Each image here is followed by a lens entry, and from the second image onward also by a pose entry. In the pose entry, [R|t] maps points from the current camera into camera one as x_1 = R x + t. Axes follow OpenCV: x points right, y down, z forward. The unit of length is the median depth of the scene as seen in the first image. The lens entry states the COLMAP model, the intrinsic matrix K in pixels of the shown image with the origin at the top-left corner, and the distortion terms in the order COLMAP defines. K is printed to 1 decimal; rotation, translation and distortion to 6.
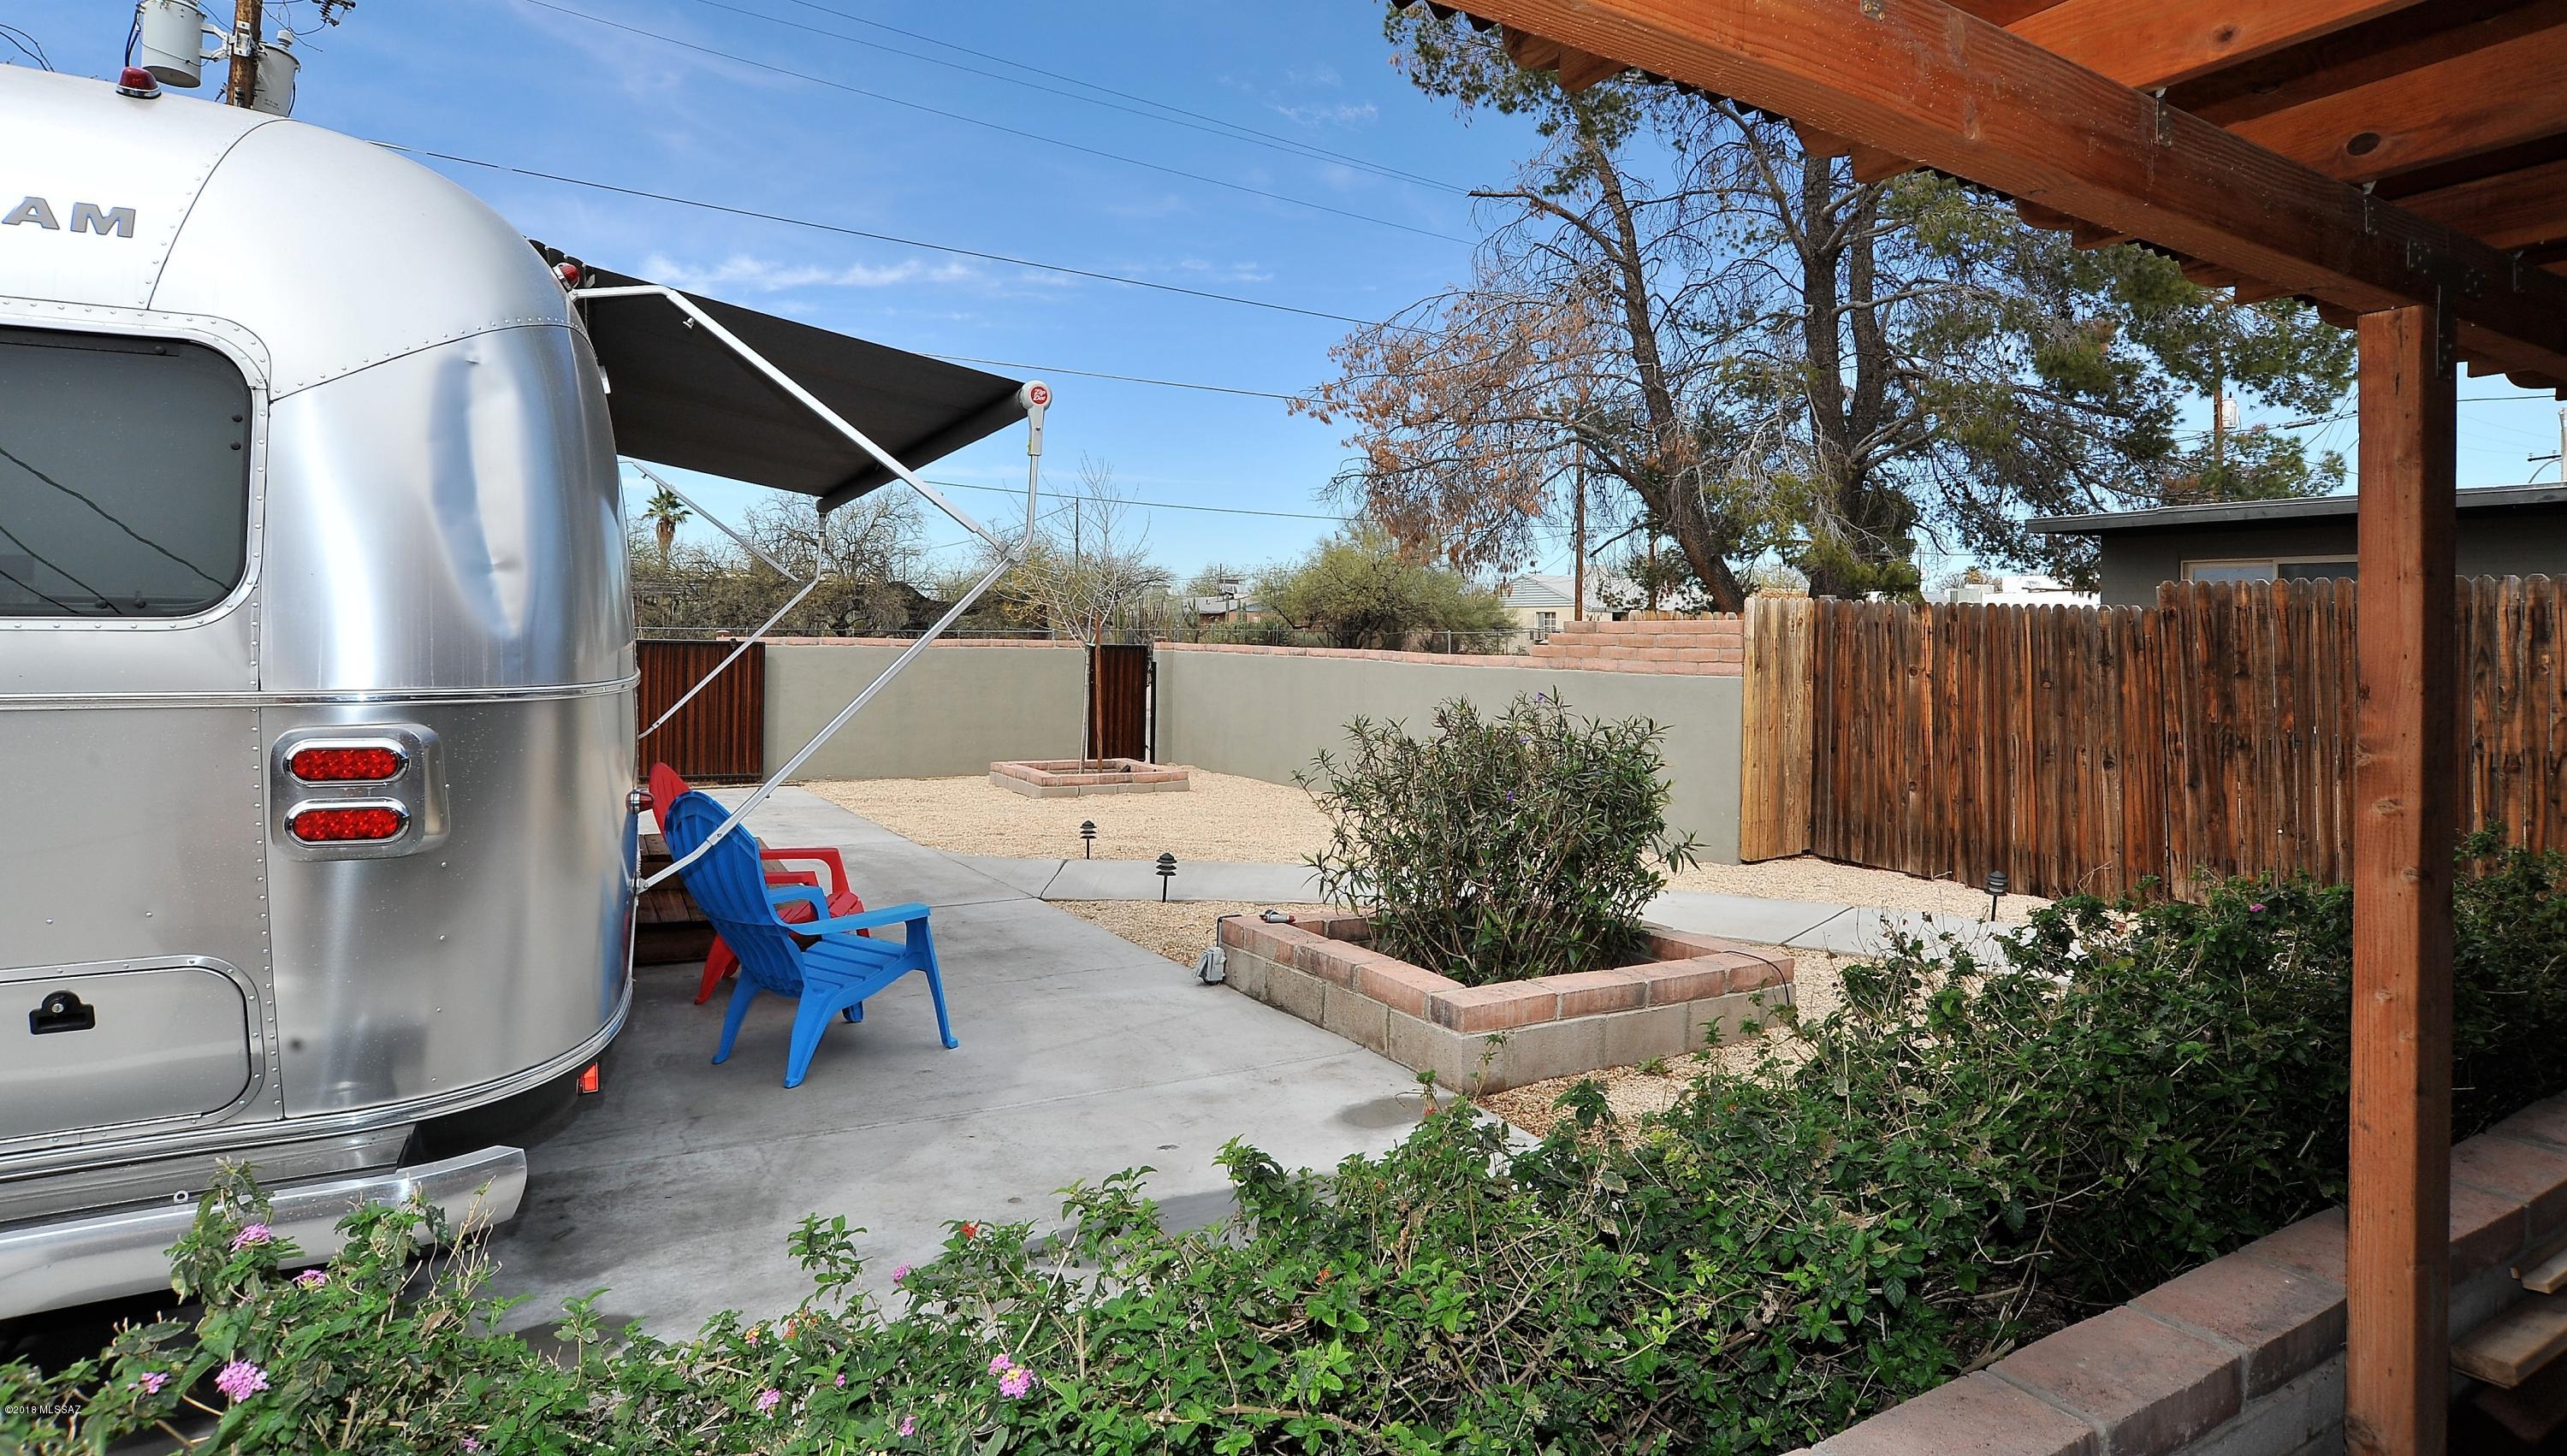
lens RADIAL K [[1330.6, 0, 1288.0], [0, 1330.6, 618.7], [0, 0, 1]] dist [-0.107421, 0.050417]
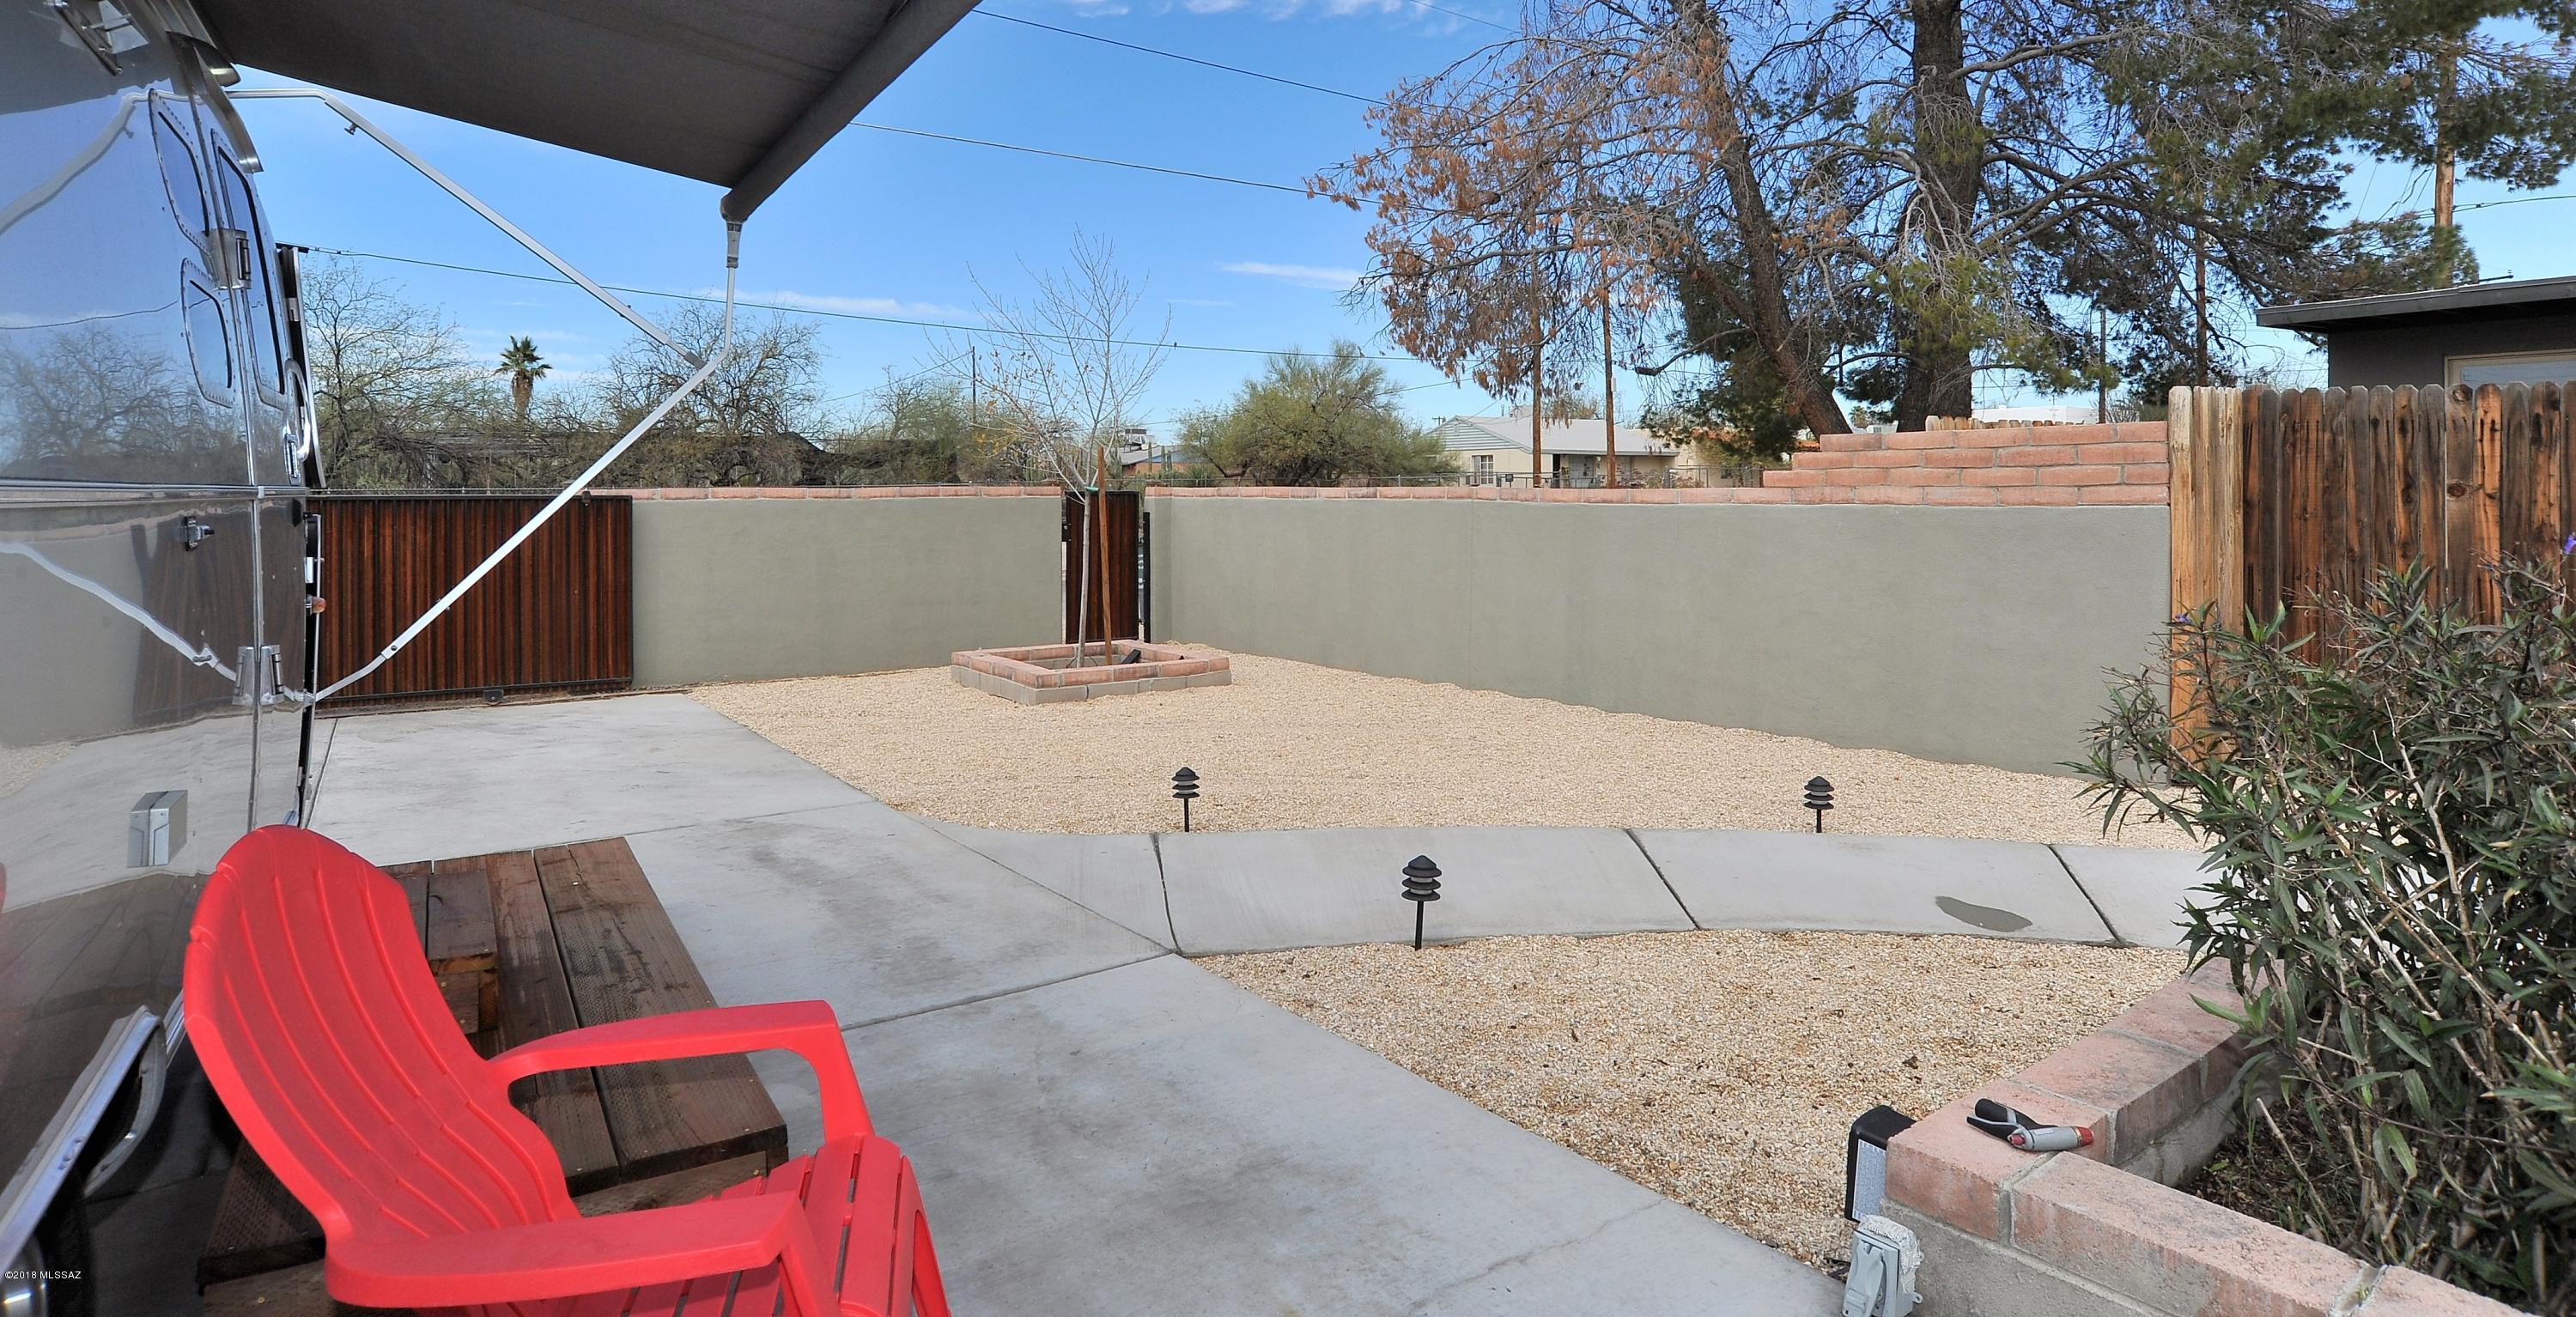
lens RADIAL K [[1315.6, 0, 1280.6], [0, 1315.6, 473.9], [0, 0, 1]] dist [-0.072503, 0.000126]
pose [[0.996408, -0.020613, 0.082133, -0.086877], [0.020478, 0.999787, 0.002482, 0.009768], [-0.082167, -0.000791, 0.996618, 0.225159]]
